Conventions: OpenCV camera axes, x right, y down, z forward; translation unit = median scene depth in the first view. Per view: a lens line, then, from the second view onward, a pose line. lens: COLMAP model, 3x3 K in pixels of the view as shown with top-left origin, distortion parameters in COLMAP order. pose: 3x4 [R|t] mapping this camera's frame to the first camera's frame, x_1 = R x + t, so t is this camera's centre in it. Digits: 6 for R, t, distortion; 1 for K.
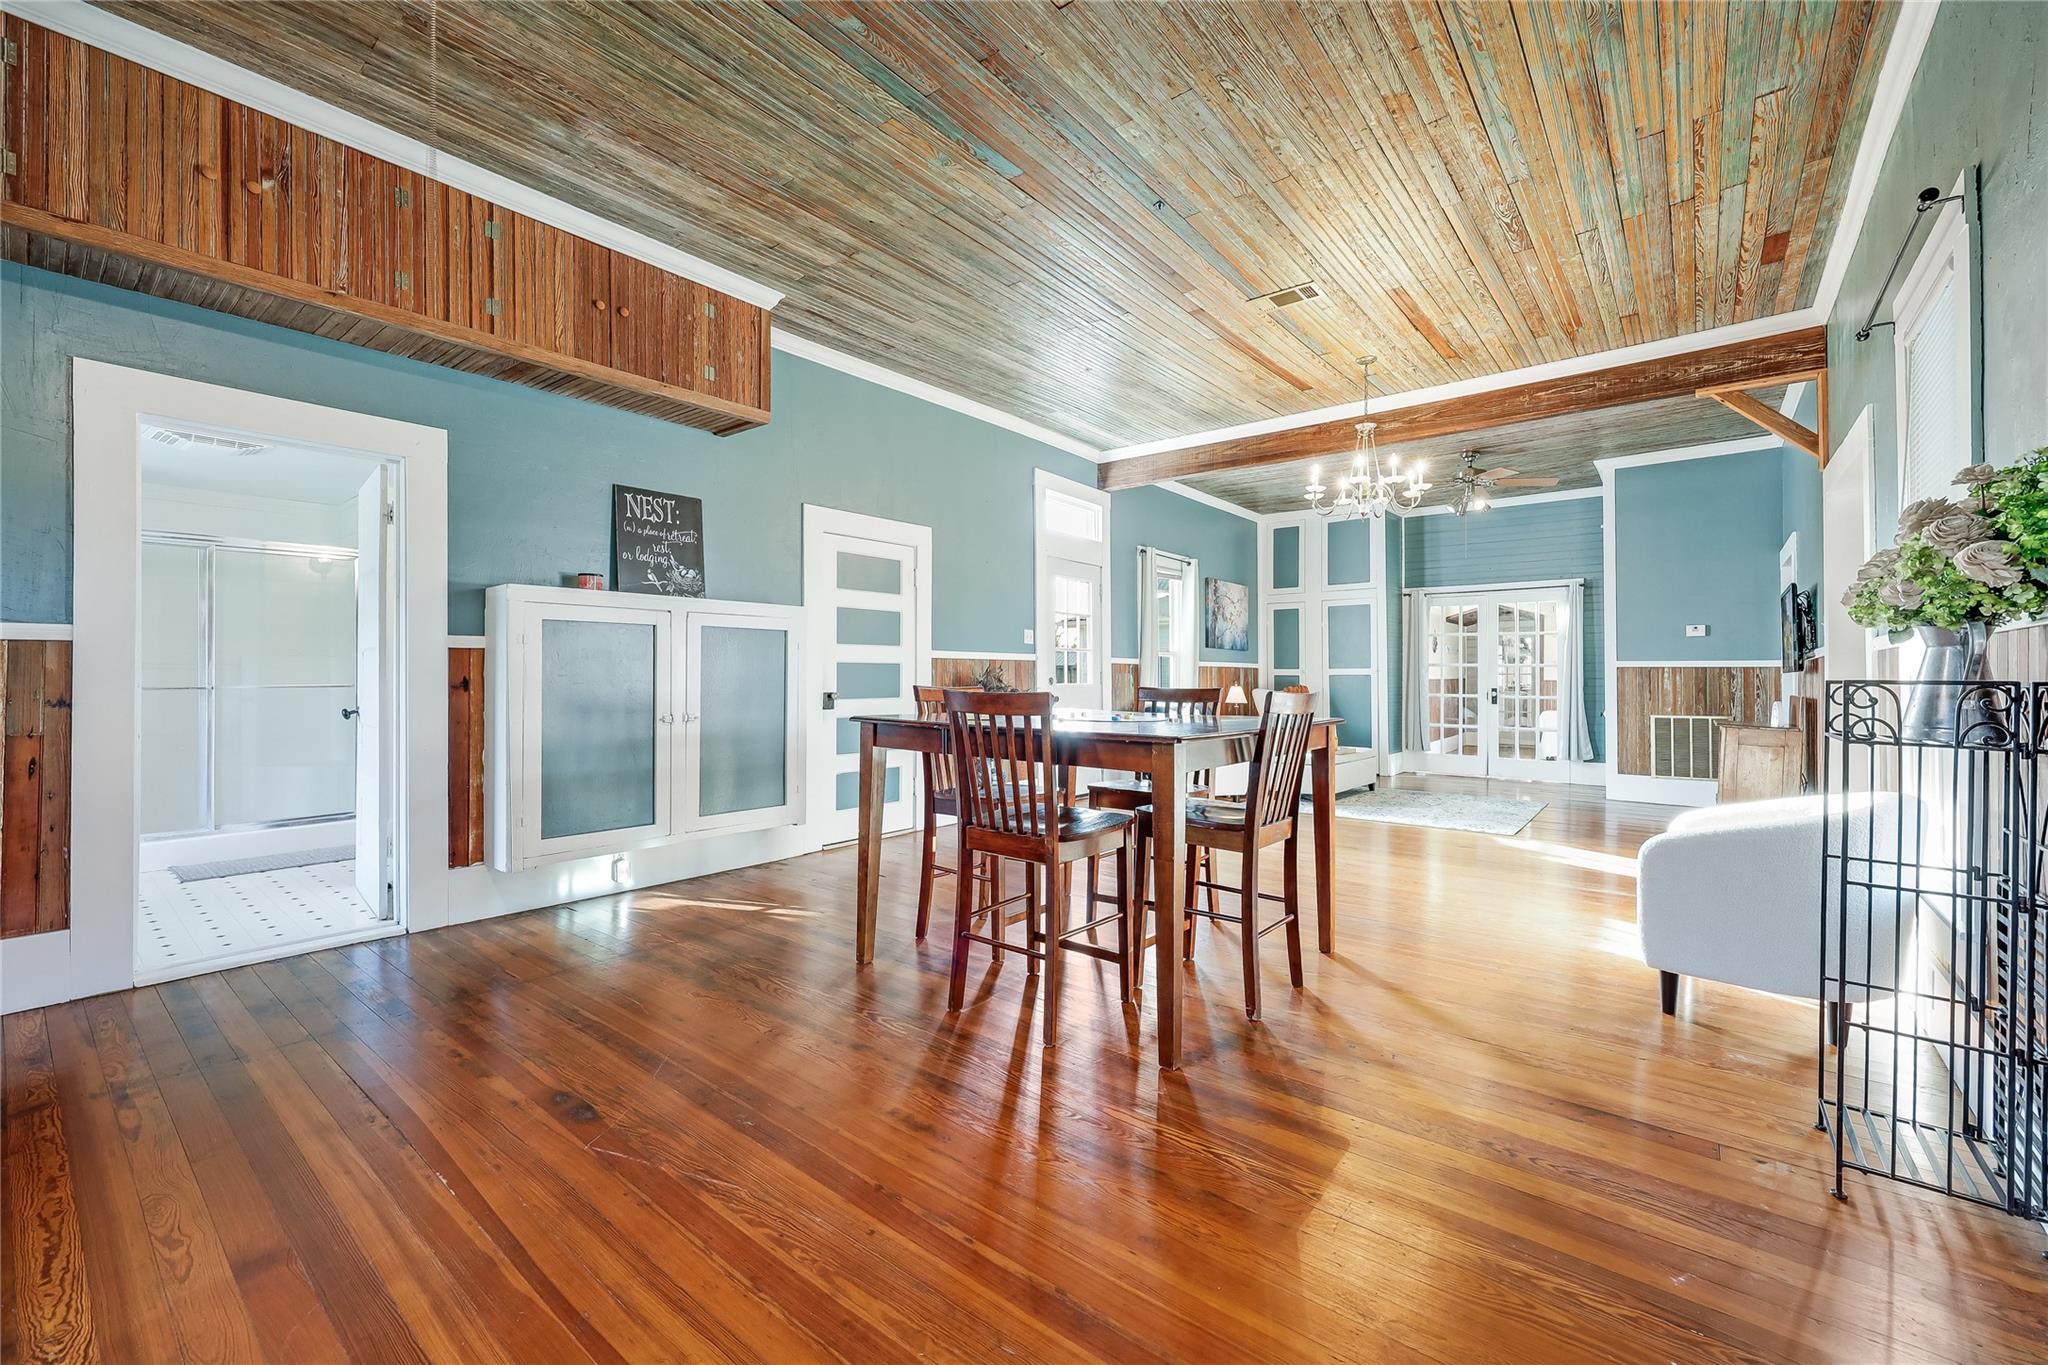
lens RADIAL K [[829.0, 0, 1012.3], [0, 829.0, 679.7], [0, 0, 1]] dist [0.000957, 0.000115]
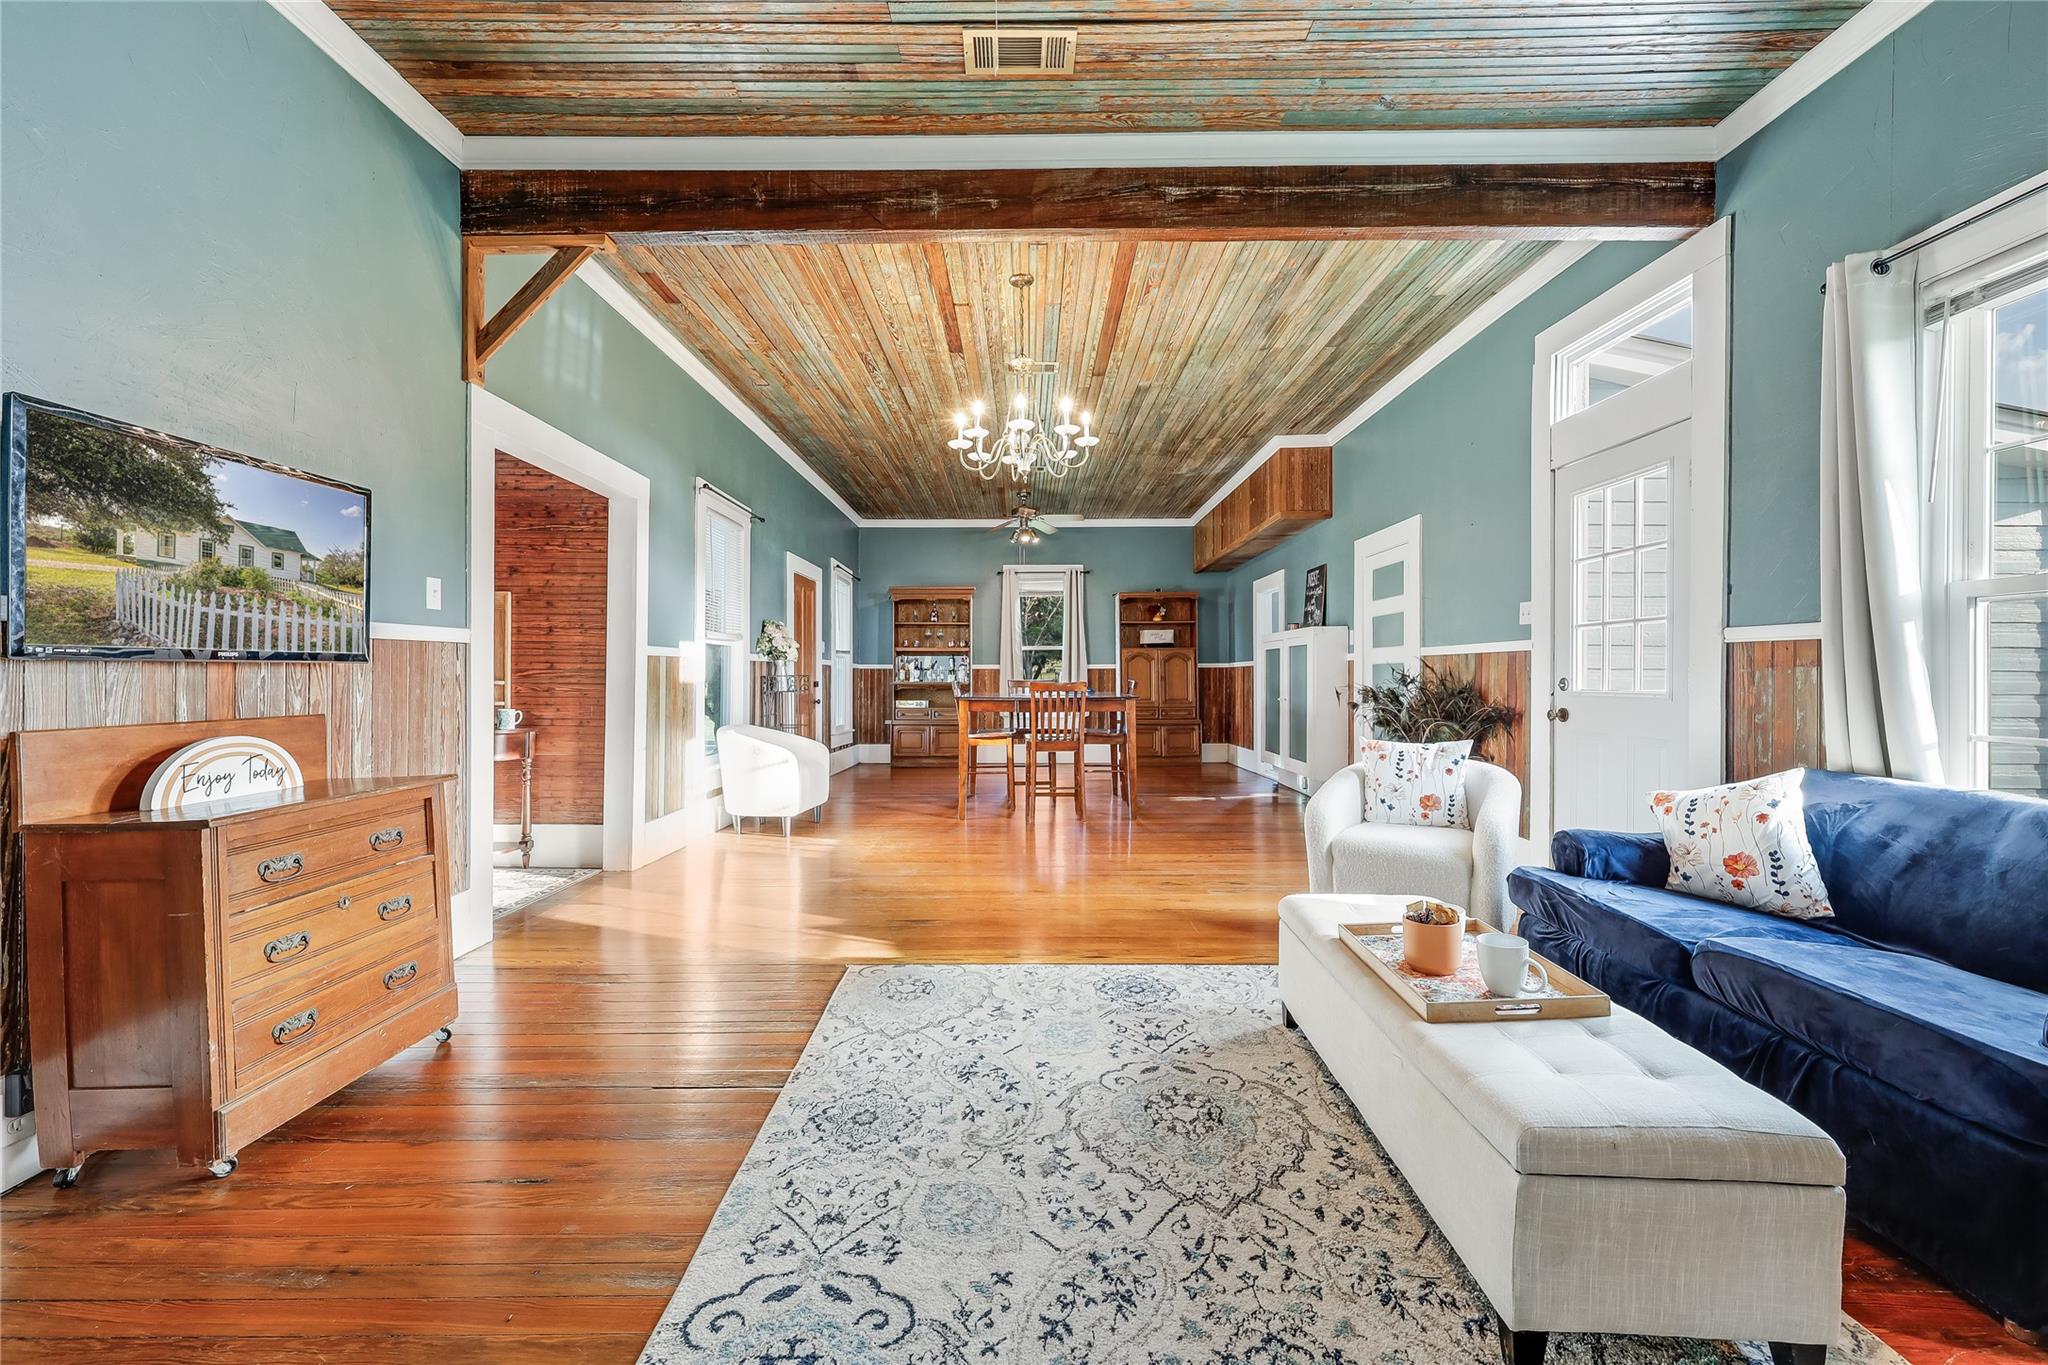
lens RADIAL K [[829.0, 0, 1019.8], [0, 829.0, 678.4], [0, 0, 1]] dist [0.000957, 0.000115]
pose [[-0.774980, 0.000325, -0.631985, 1.097384], [-0.004436, 0.999972, 0.005955, -0.007010], [0.631970, 0.007419, -0.774957, 1.905480]]
